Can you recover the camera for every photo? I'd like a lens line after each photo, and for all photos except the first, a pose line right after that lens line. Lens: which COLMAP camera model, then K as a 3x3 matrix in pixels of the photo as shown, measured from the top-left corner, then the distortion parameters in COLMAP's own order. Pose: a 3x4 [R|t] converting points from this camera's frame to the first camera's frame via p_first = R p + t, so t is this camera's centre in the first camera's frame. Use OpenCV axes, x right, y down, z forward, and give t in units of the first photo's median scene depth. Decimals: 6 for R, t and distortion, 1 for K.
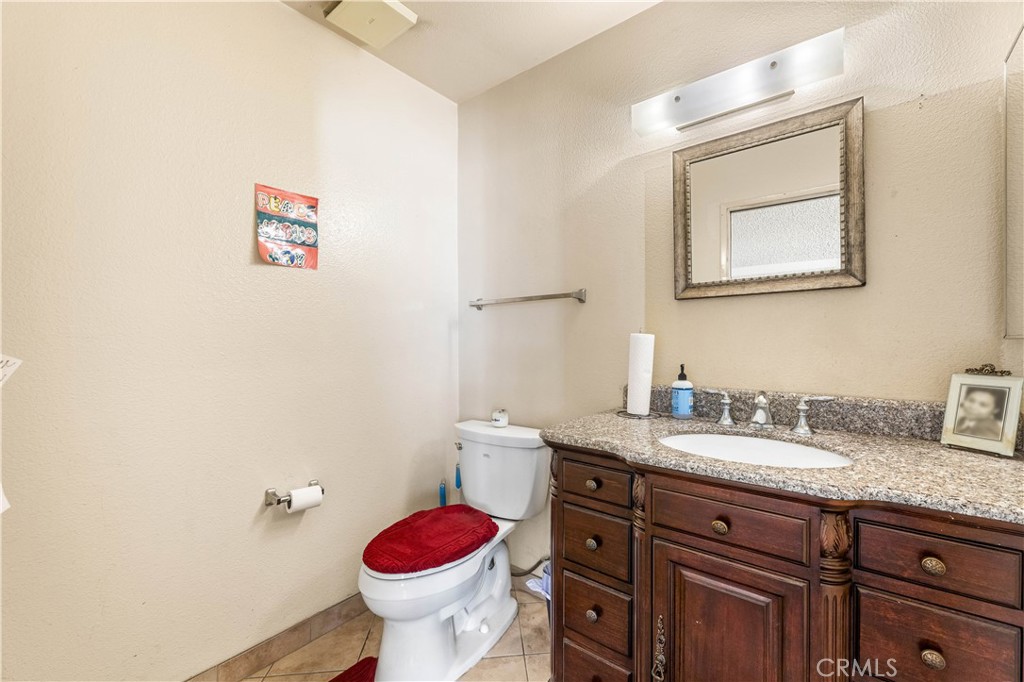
lens RADIAL K [[426.9, 0, 518.0], [0, 426.9, 342.4], [0, 0, 1]] dist [-0.000783, -0.000553]
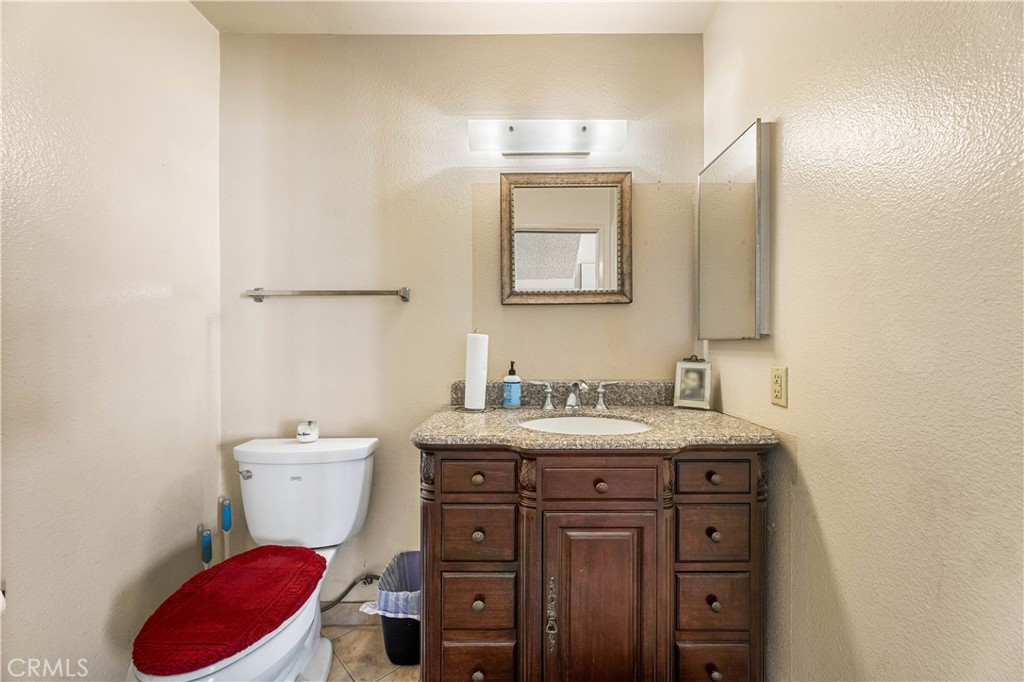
lens RADIAL K [[423.8, 0, 500.3], [0, 423.8, 341.7], [0, 0, 1]] dist [0.002090, 0.000191]
pose [[0.775661, 0.001411, 0.631148, -0.423191], [-0.000061, 0.999998, -0.002161, 0.001569], [-0.631150, 0.001638, 0.775659, 0.161940]]
